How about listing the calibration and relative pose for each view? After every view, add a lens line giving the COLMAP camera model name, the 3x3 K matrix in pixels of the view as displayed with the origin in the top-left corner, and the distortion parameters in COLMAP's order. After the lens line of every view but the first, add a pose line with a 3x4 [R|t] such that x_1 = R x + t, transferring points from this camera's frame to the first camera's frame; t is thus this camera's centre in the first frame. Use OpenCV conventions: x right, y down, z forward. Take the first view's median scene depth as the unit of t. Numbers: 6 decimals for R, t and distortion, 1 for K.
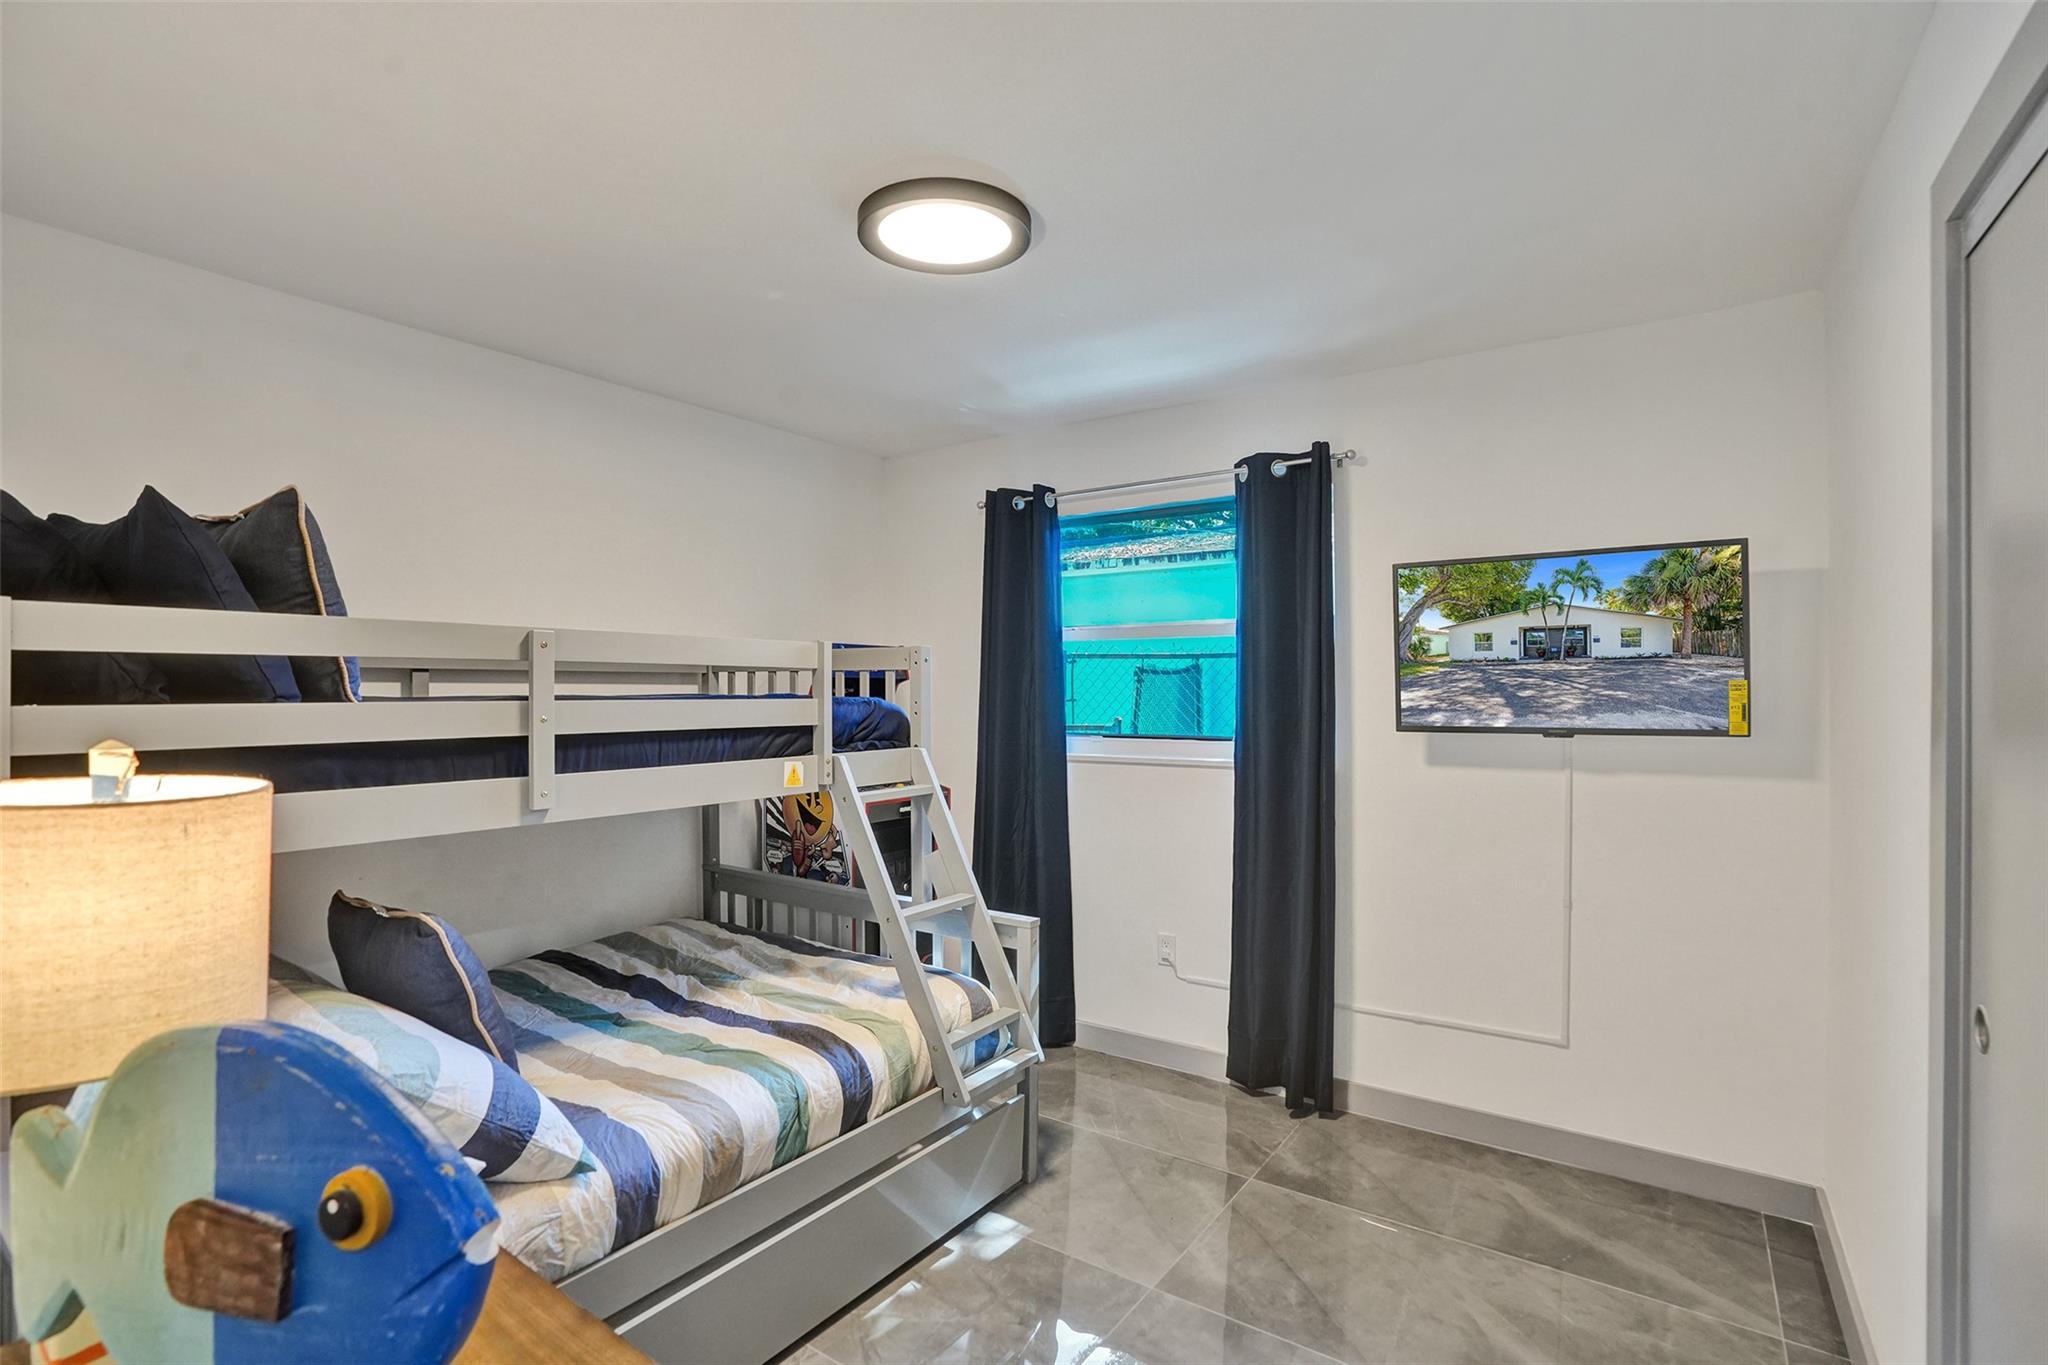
lens RADIAL K [[964.5, 0, 1006.0], [0, 964.5, 677.7], [0, 0, 1]] dist [-0.061876, 0.023709]
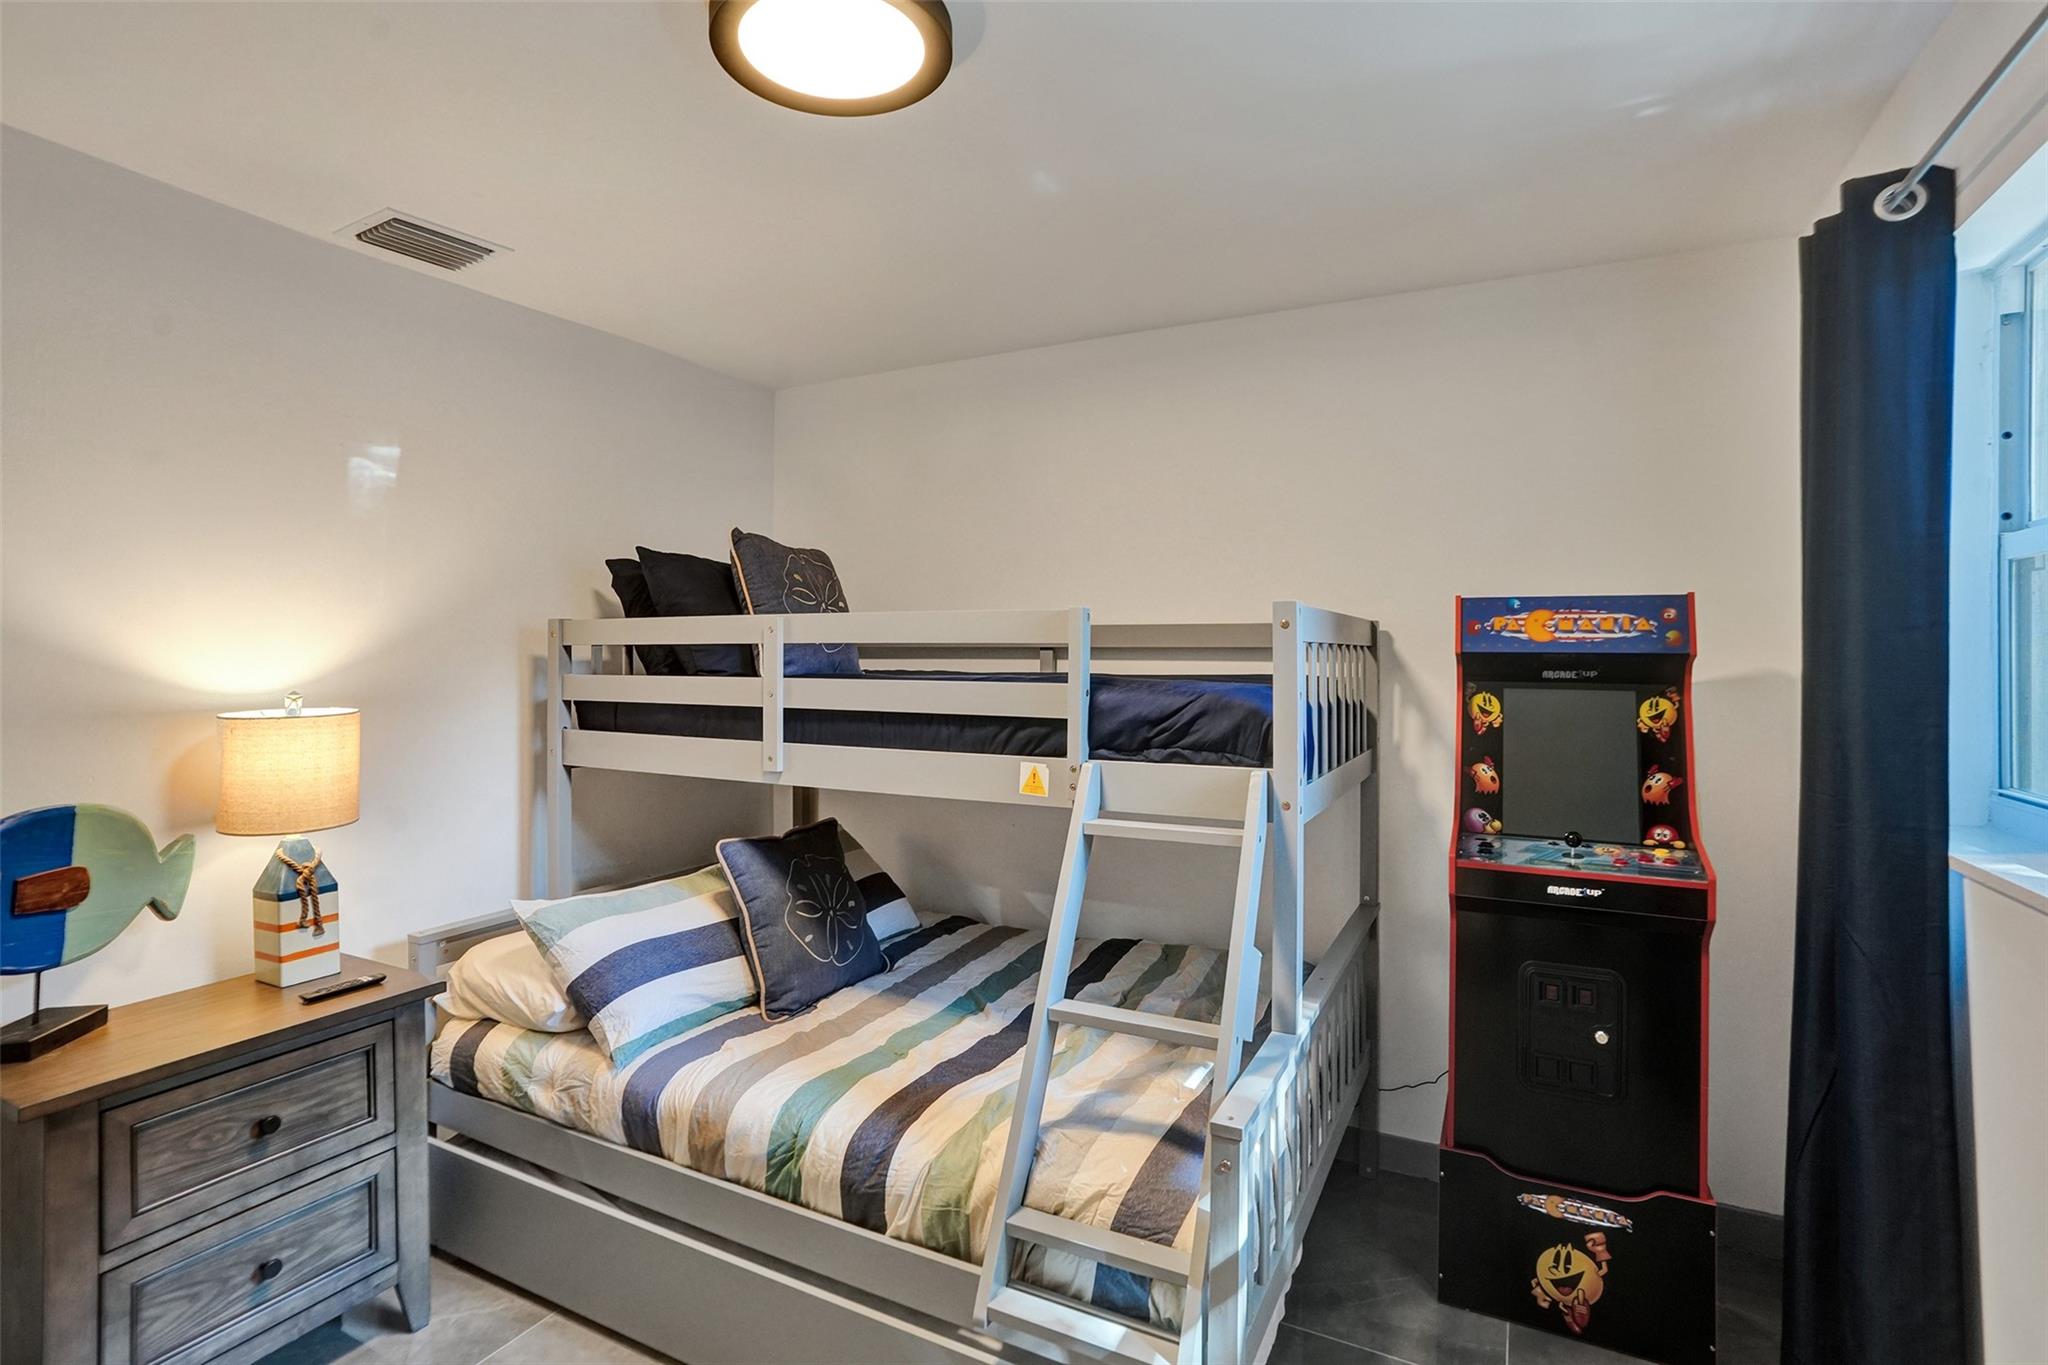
lens RADIAL K [[964.5, 0, 1019.6], [0, 964.5, 672.5], [0, 0, 1]] dist [-0.061876, 0.023709]
pose [[0.139466, 0.008908, -0.990187, 0.621845], [0.006770, 0.999928, 0.009949, 0.007369], [0.990204, -0.008091, 0.139395, 1.006465]]
